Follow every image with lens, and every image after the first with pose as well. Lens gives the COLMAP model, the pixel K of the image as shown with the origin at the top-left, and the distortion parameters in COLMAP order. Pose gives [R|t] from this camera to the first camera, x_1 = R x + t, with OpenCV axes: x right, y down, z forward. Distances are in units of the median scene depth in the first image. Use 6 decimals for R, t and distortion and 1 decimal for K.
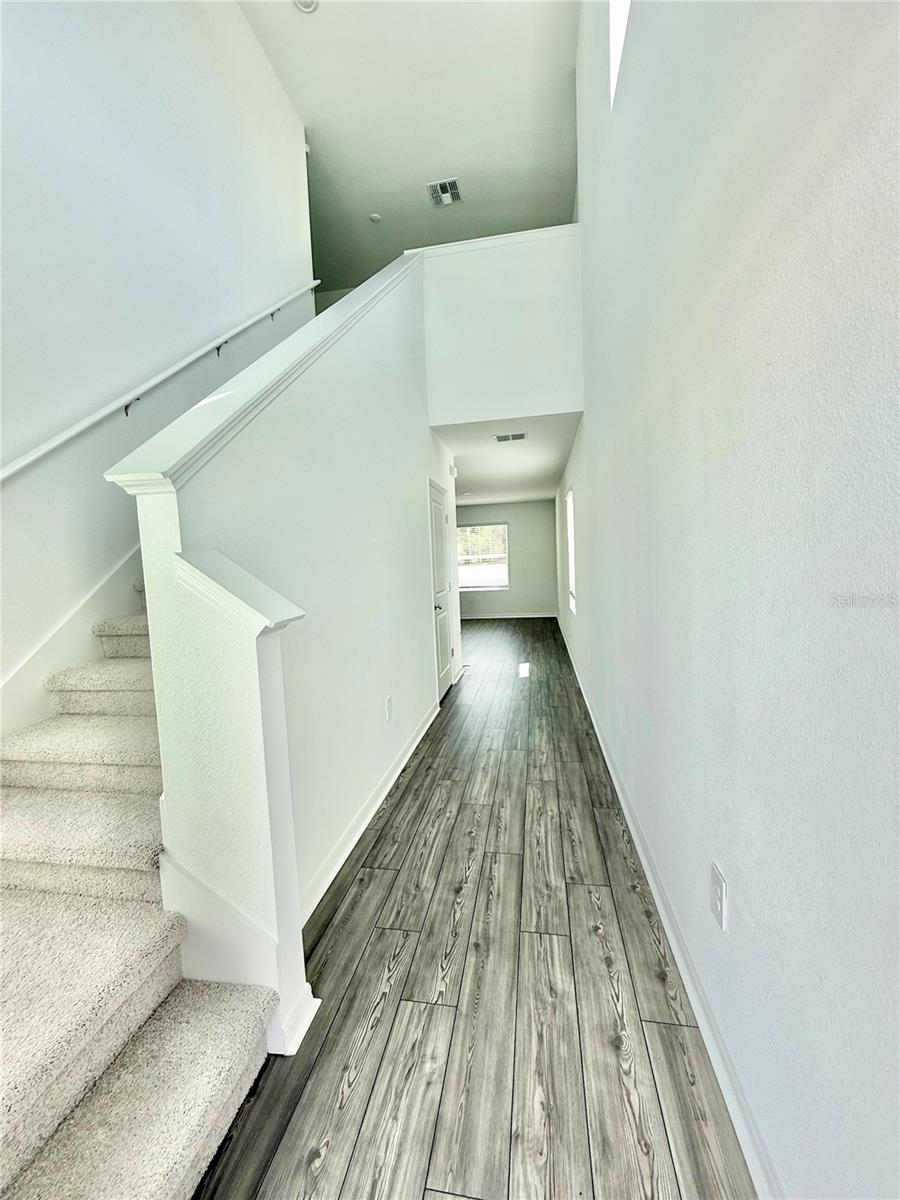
lens RADIAL K [[478.5, 0, 451.0], [0, 478.5, 597.1], [0, 0, 1]] dist [-0.001015, 0.000558]
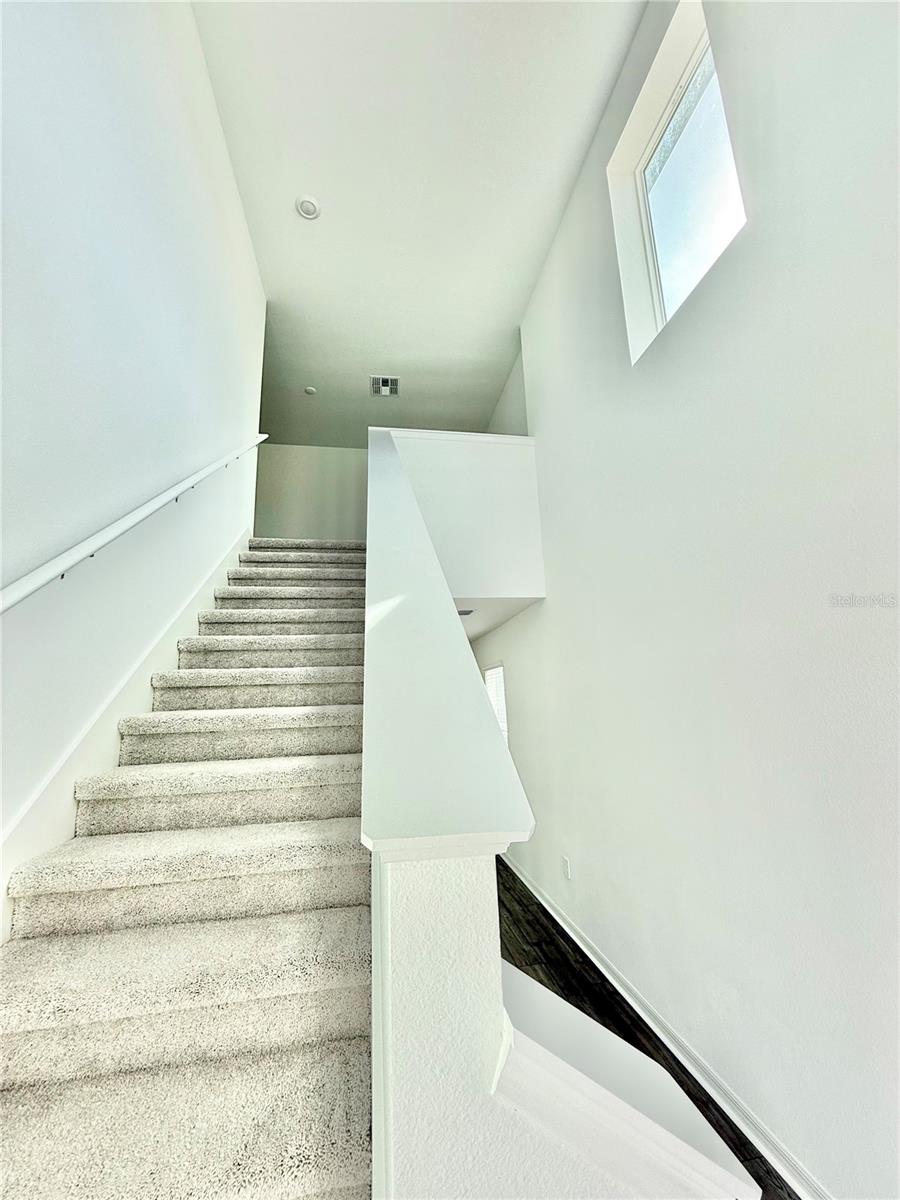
lens RADIAL K [[478.5, 0, 451.0], [0, 478.5, 597.1], [0, 0, 1]] dist [-0.001015, 0.000558]
pose [[0.942974, 0.084159, 0.322051, -0.201322], [0.016531, 0.954475, -0.297831, -0.080254], [-0.332455, 0.286171, 0.898654, 0.137376]]
